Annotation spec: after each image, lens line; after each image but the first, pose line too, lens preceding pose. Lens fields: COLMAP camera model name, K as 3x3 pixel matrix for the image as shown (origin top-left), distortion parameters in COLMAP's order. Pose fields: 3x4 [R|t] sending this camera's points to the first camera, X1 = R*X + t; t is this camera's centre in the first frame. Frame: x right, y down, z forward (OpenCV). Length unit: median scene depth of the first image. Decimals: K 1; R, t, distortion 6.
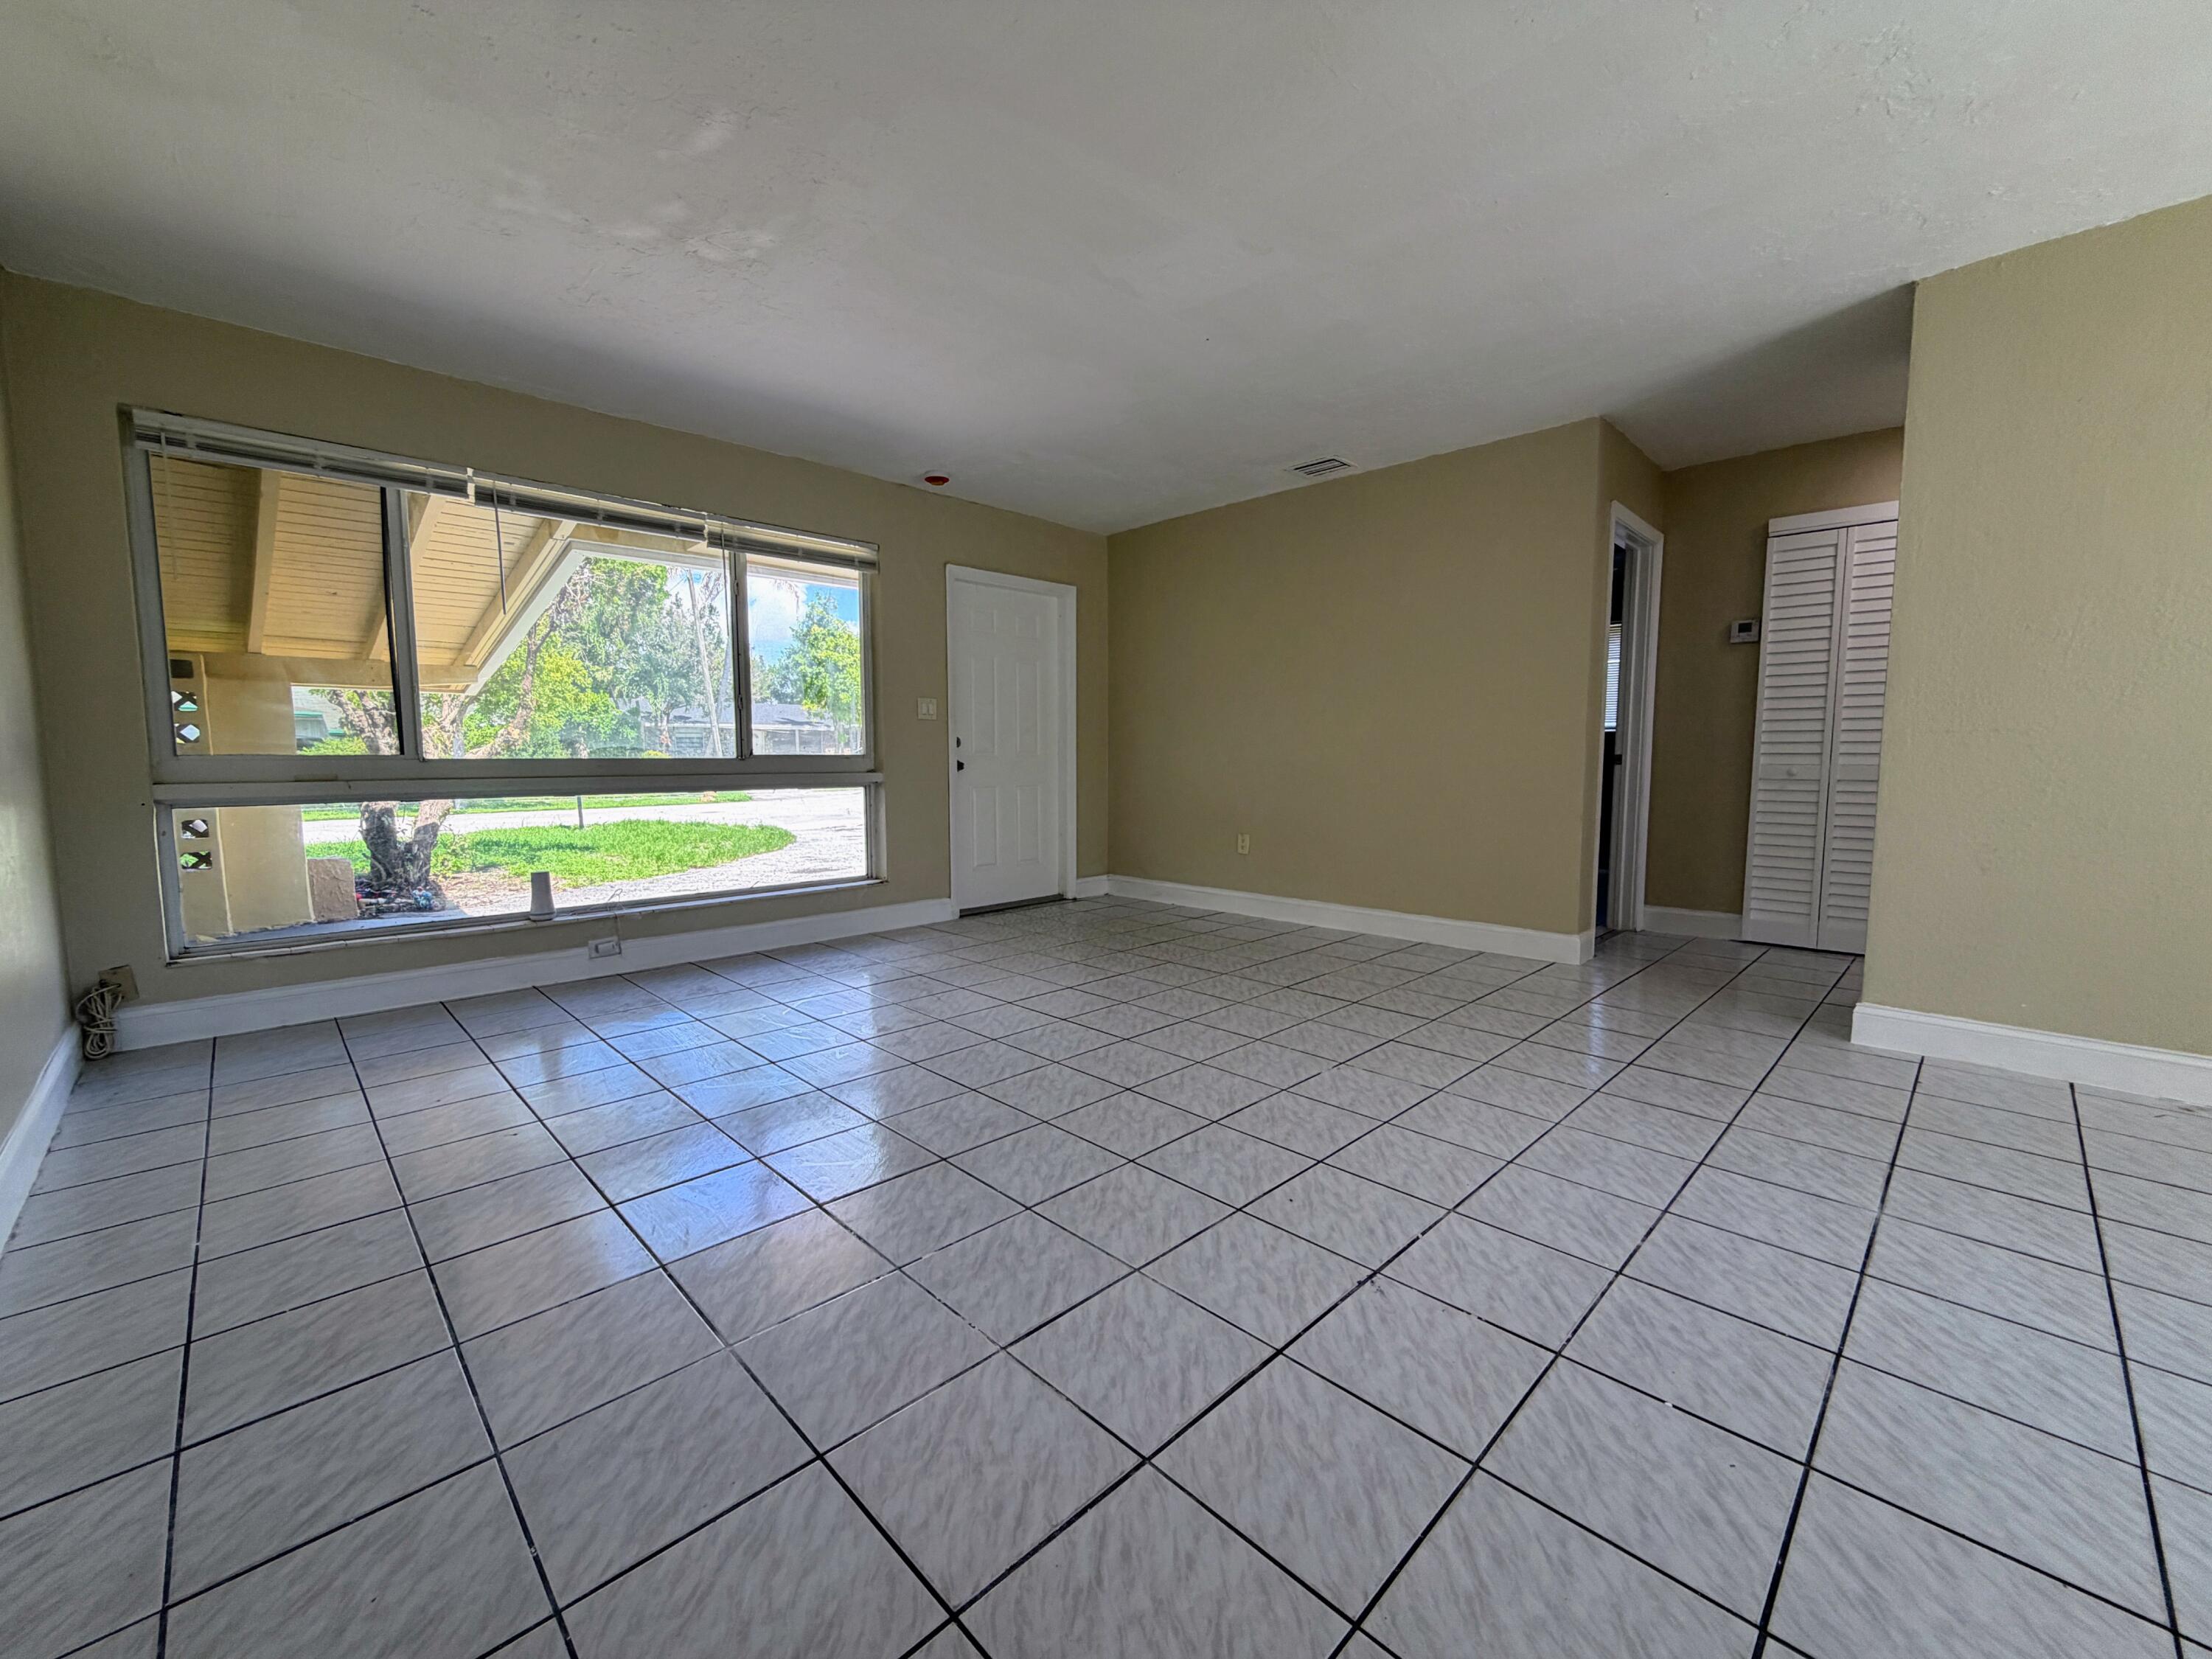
lens RADIAL K [[882.4, 0, 1105.3], [0, 882.4, 829.2], [0, 0, 1]] dist [-0.001099, 0.000754]
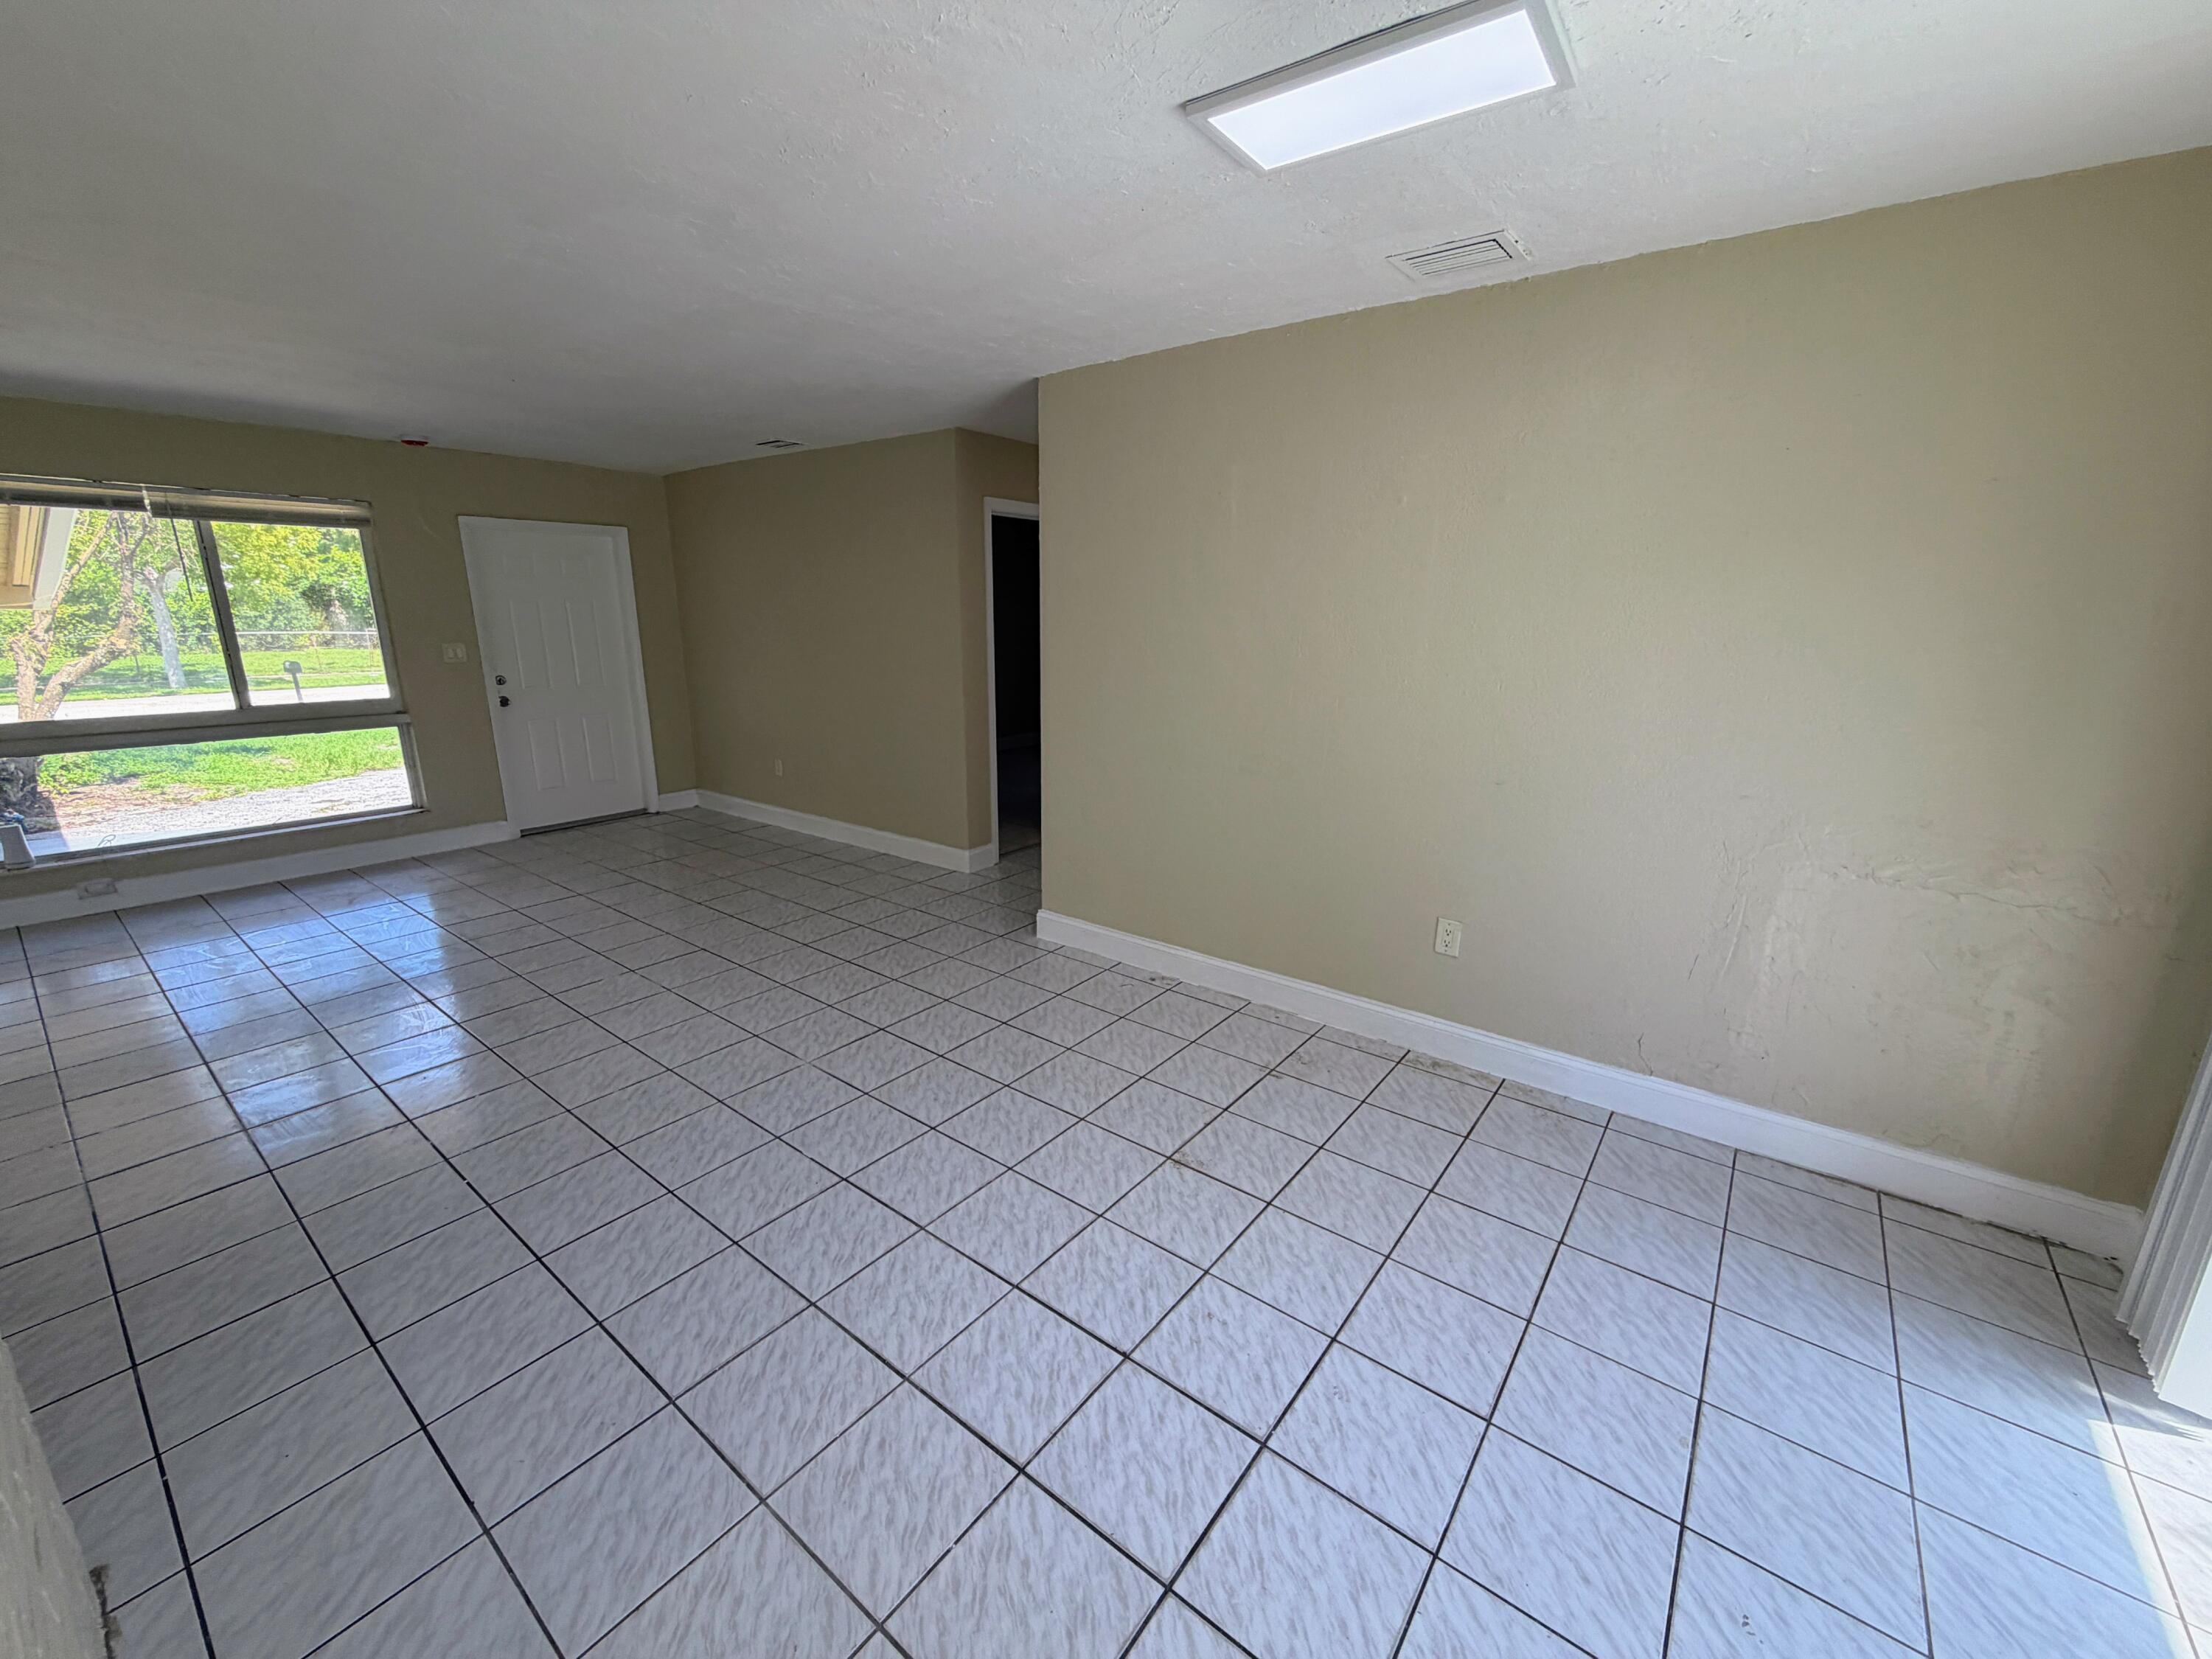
lens RADIAL K [[882.4, 0, 1102.9], [0, 882.4, 829.0], [0, 0, 1]] dist [-0.001099, 0.000754]
pose [[0.991008, -0.027366, 0.130972, 0.448874], [0.006252, 0.987262, 0.158980, -0.089701], [-0.133654, -0.156732, 0.978556, -0.219797]]
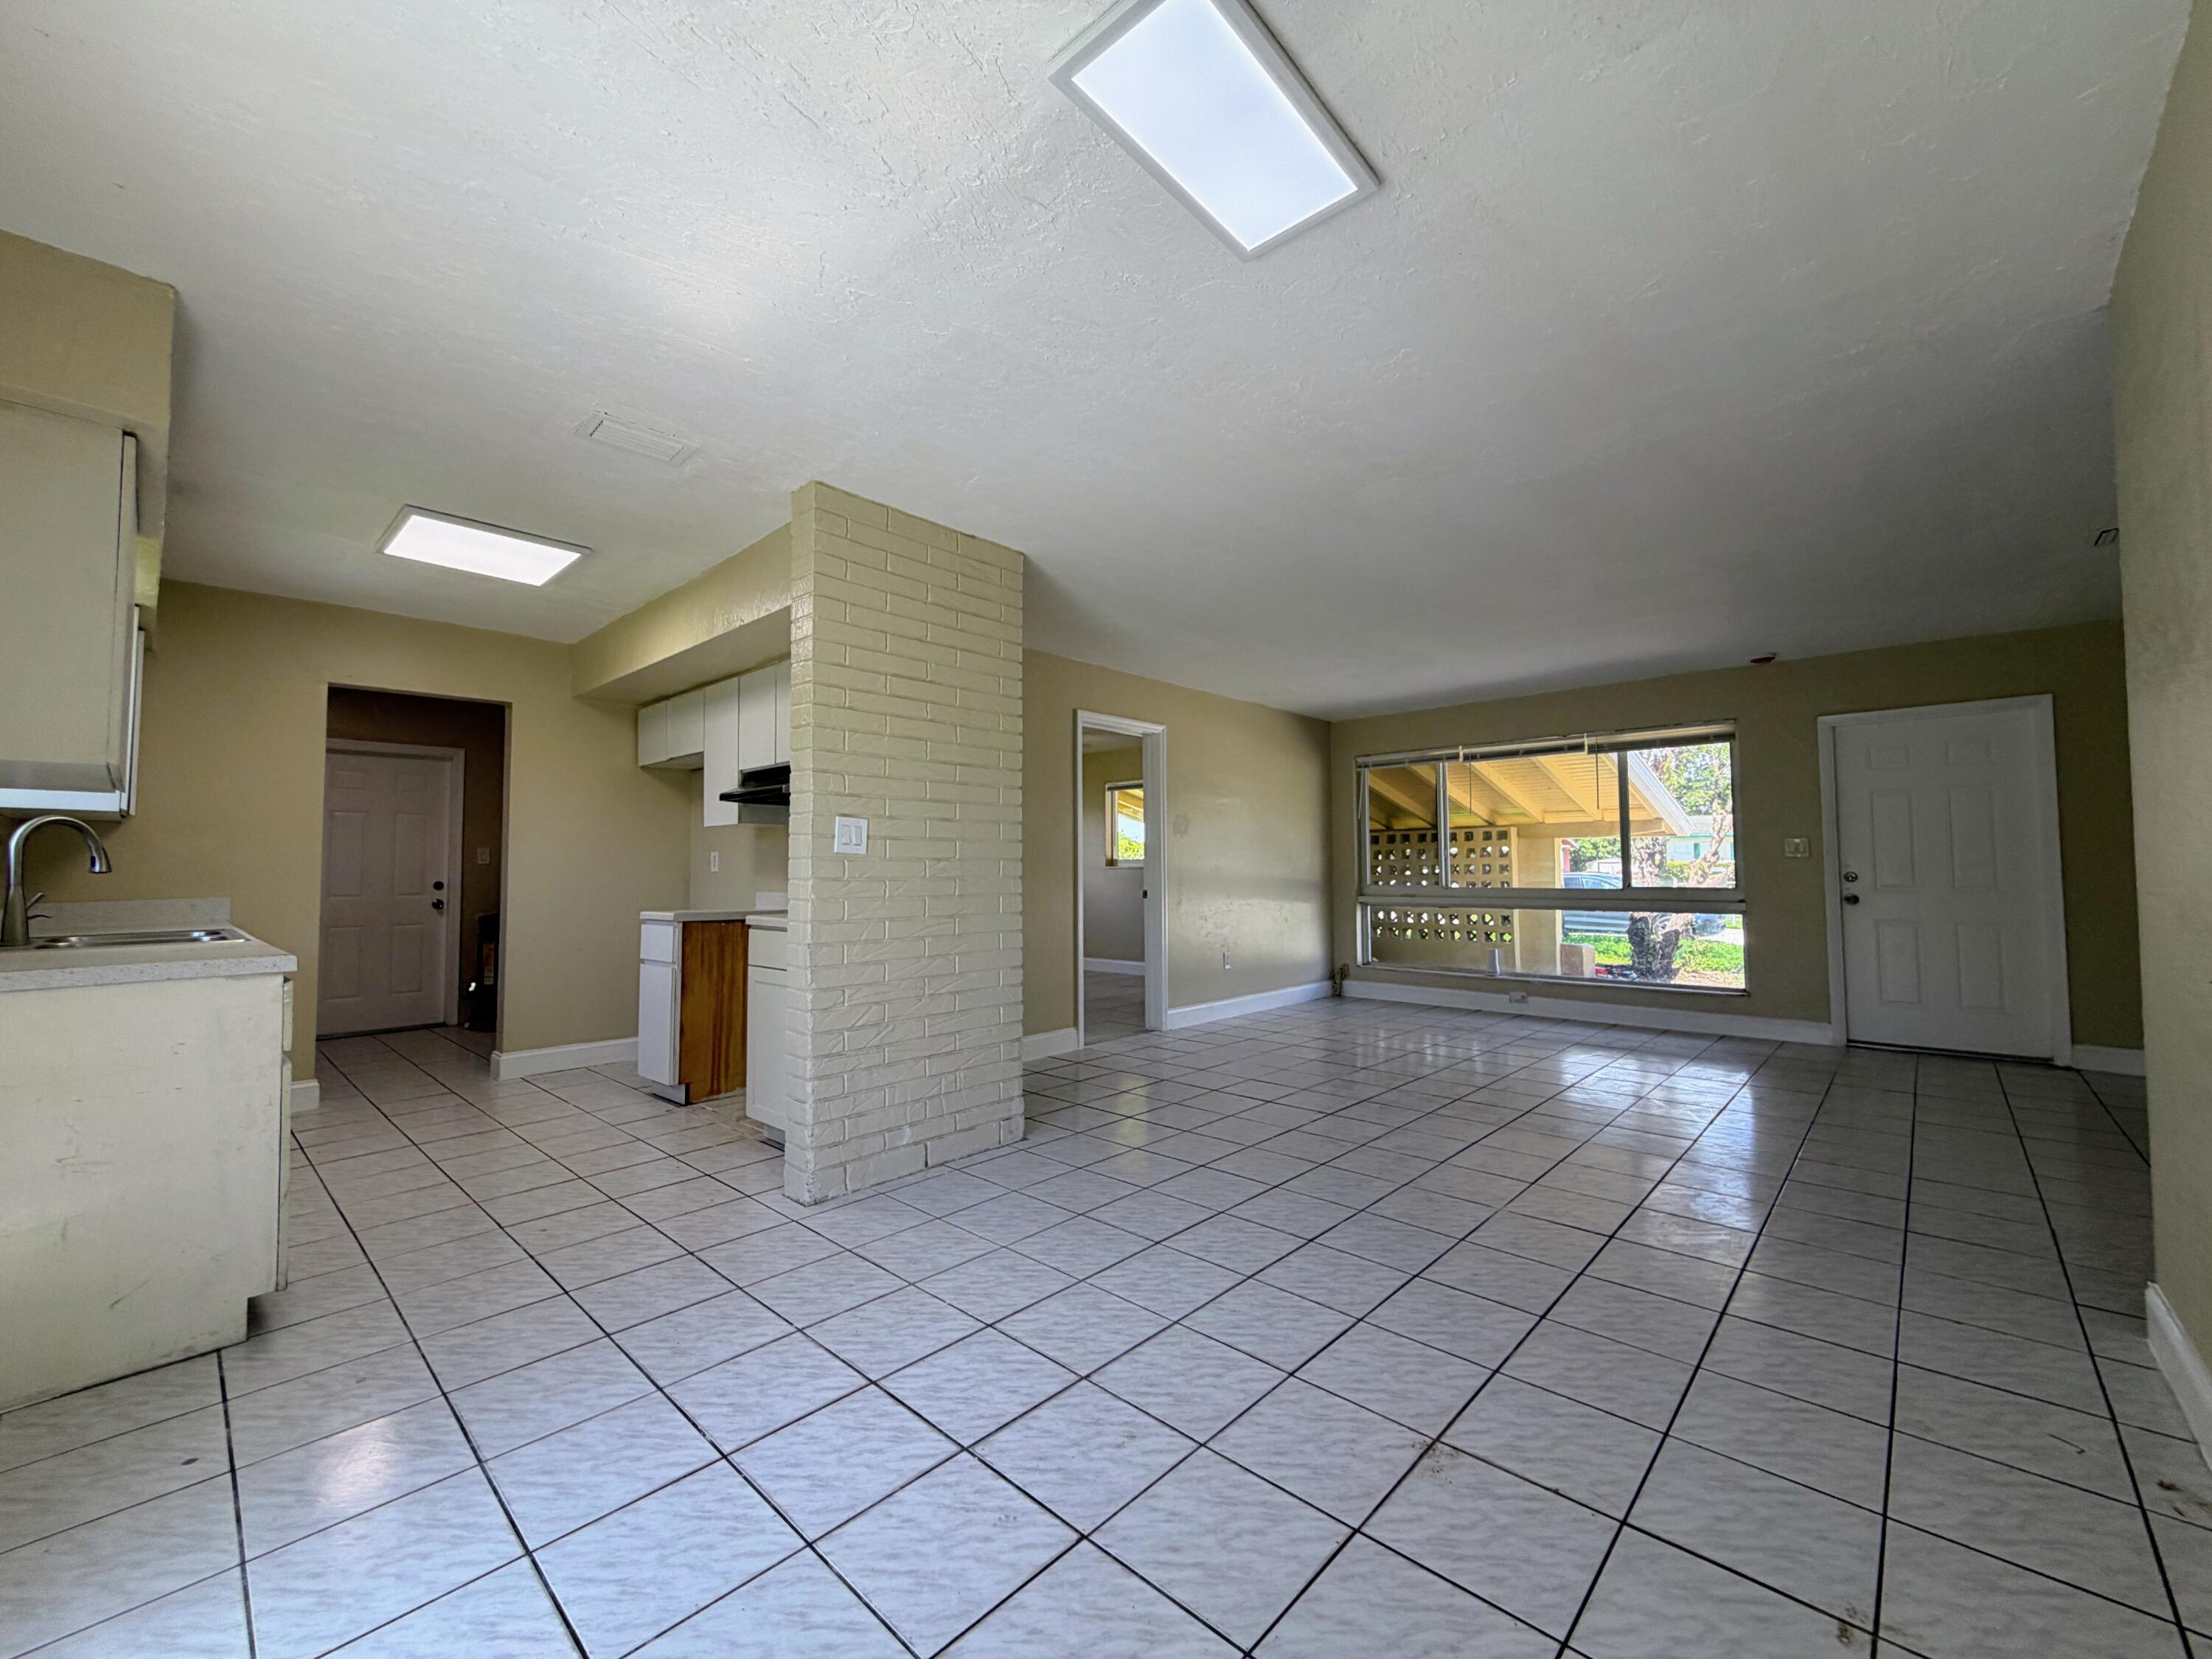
lens RADIAL K [[882.4, 0, 1101.7], [0, 882.4, 831.5], [0, 0, 1]] dist [-0.001099, 0.000754]
pose [[0.040474, -0.045126, -0.998161, 0.885783], [-0.081765, 0.995480, -0.048320, -0.030395], [0.995829, 0.083571, 0.036601, 0.075175]]
